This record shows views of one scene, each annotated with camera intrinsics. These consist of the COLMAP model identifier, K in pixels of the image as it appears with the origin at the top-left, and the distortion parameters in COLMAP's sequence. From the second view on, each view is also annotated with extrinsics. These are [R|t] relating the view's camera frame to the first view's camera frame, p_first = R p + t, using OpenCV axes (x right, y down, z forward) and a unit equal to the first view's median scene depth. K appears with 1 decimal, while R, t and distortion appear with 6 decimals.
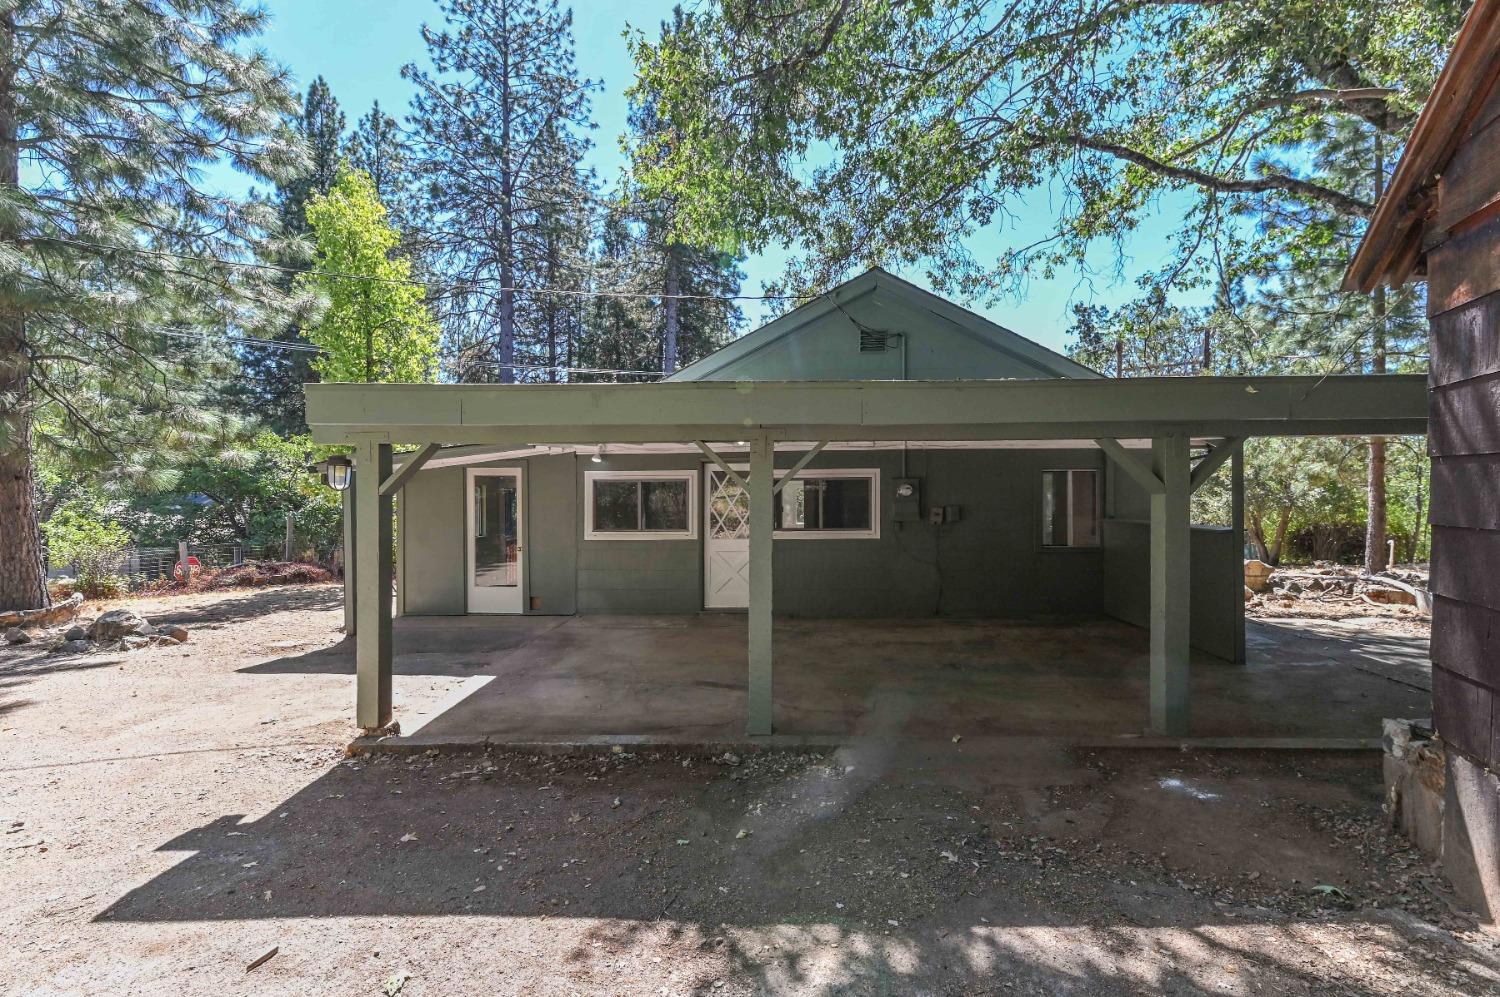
lens RADIAL K [[657.3, 0, 767.8], [0, 657.3, 495.8], [0, 0, 1]] dist [-0.001260, -0.000571]
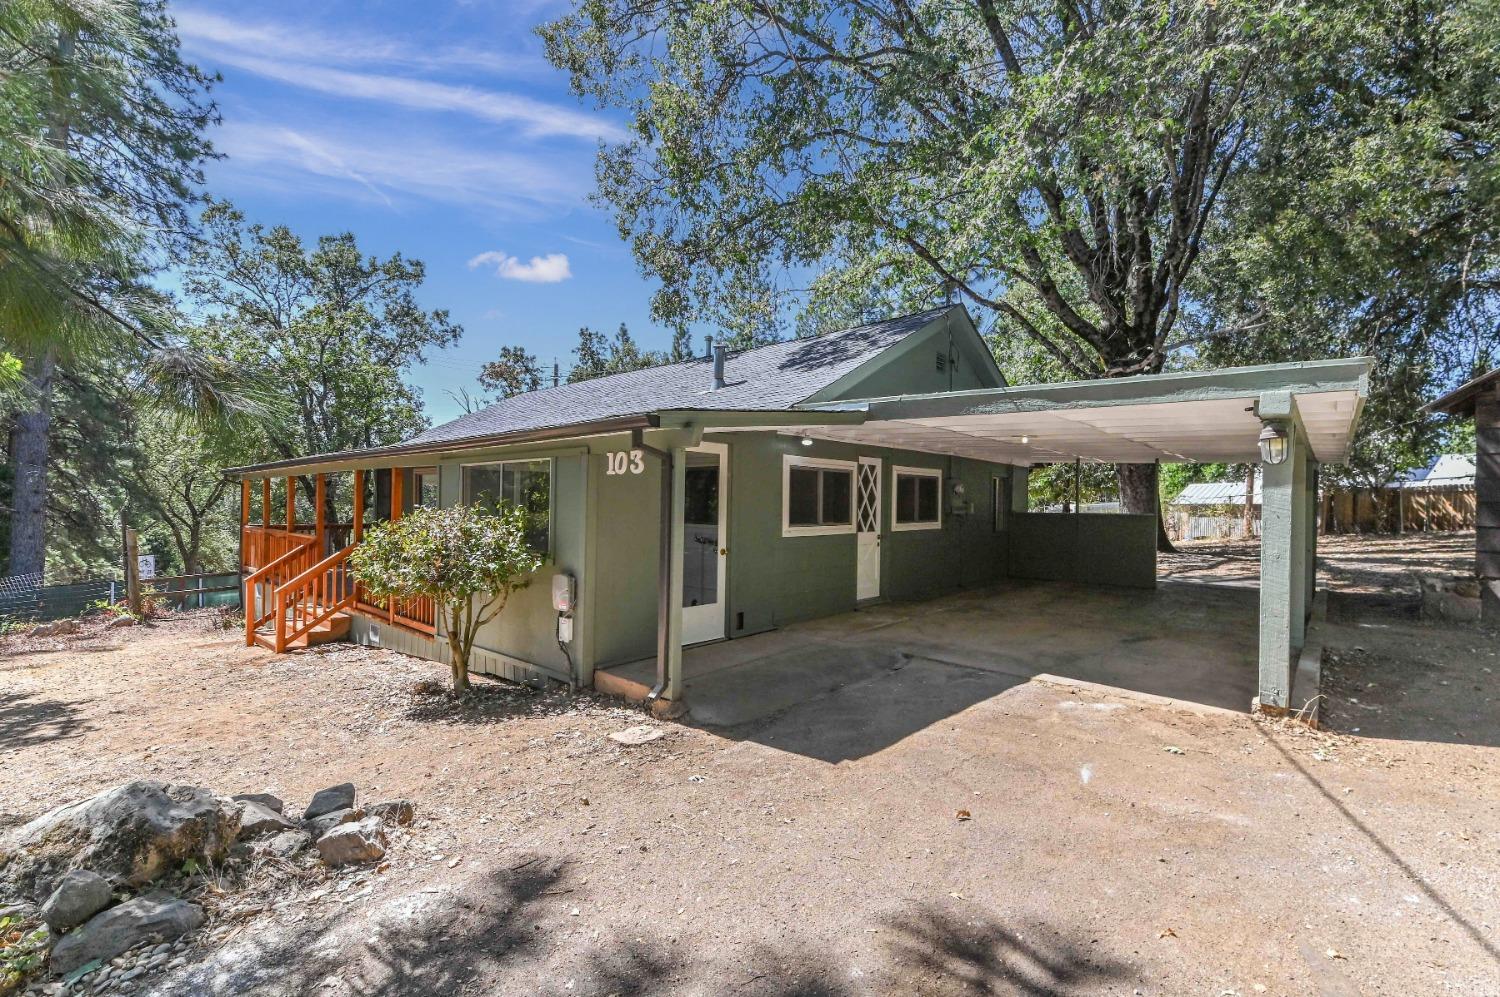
lens RADIAL K [[657.3, 0, 767.8], [0, 657.3, 495.8], [0, 0, 1]] dist [-0.001260, -0.000571]
pose [[0.630158, 0.021929, 0.776158, -0.943401], [-0.006627, 0.999717, -0.022864, 0.034723], [-0.776439, 0.009264, 0.630124, 0.495391]]
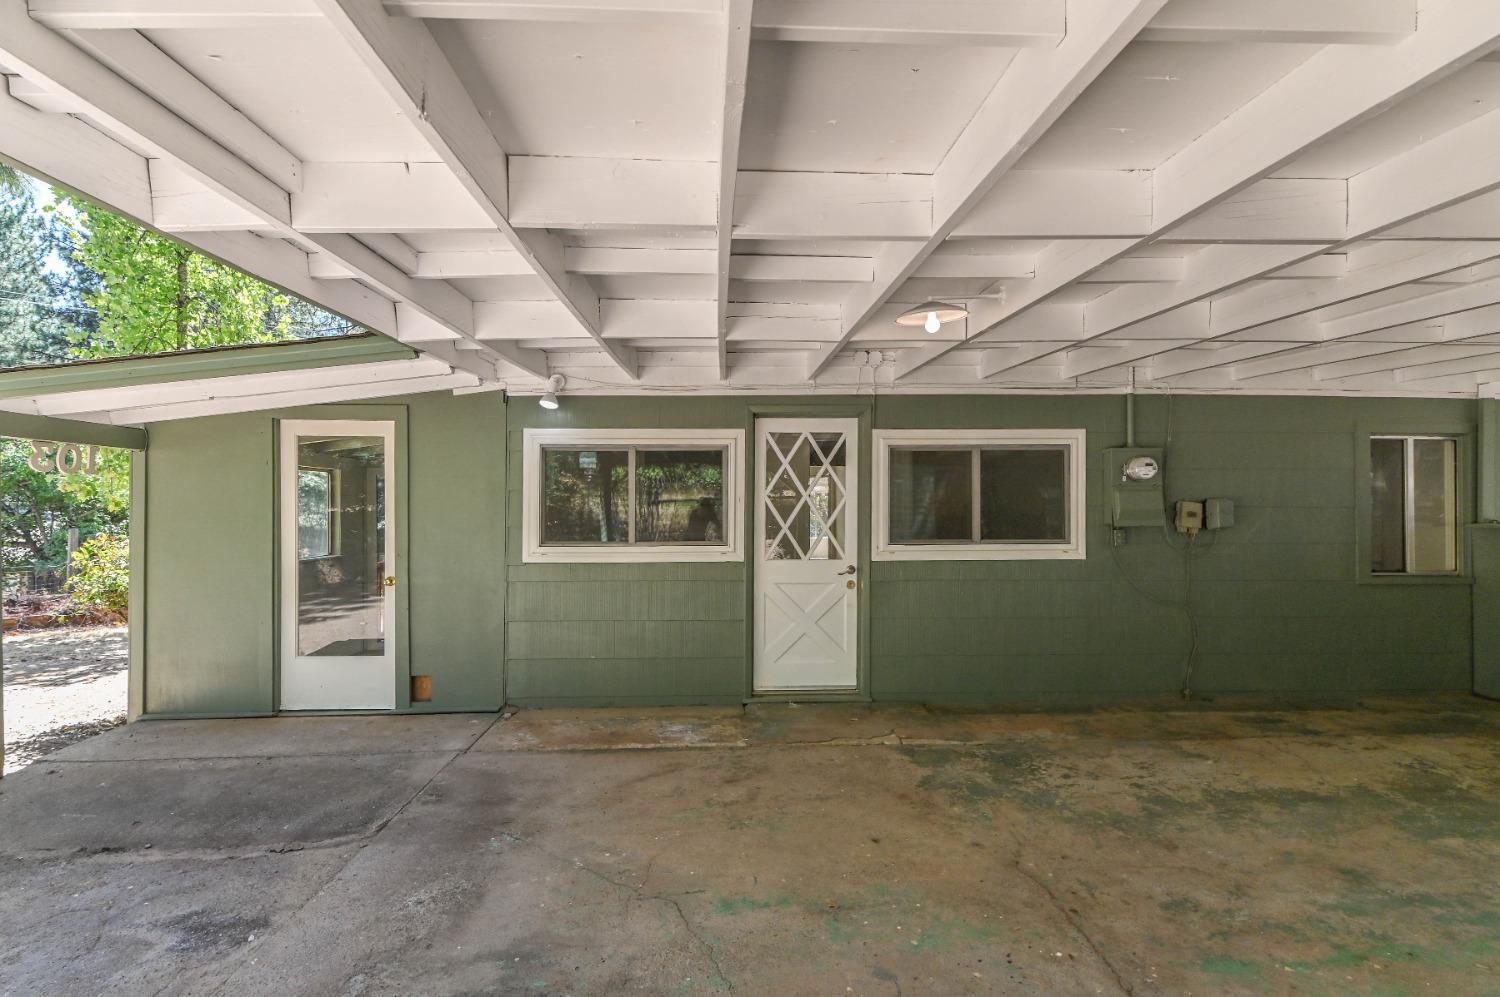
lens RADIAL K [[687.2, 0, 745.0], [0, 687.2, 503.3], [0, 0, 1]] dist [-0.000198, -0.000114]
pose [[0.997046, 0.004869, 0.076658, -0.149606], [-0.003554, 0.999845, -0.017271, 0.029773], [-0.076731, 0.016947, 0.996908, 0.460734]]
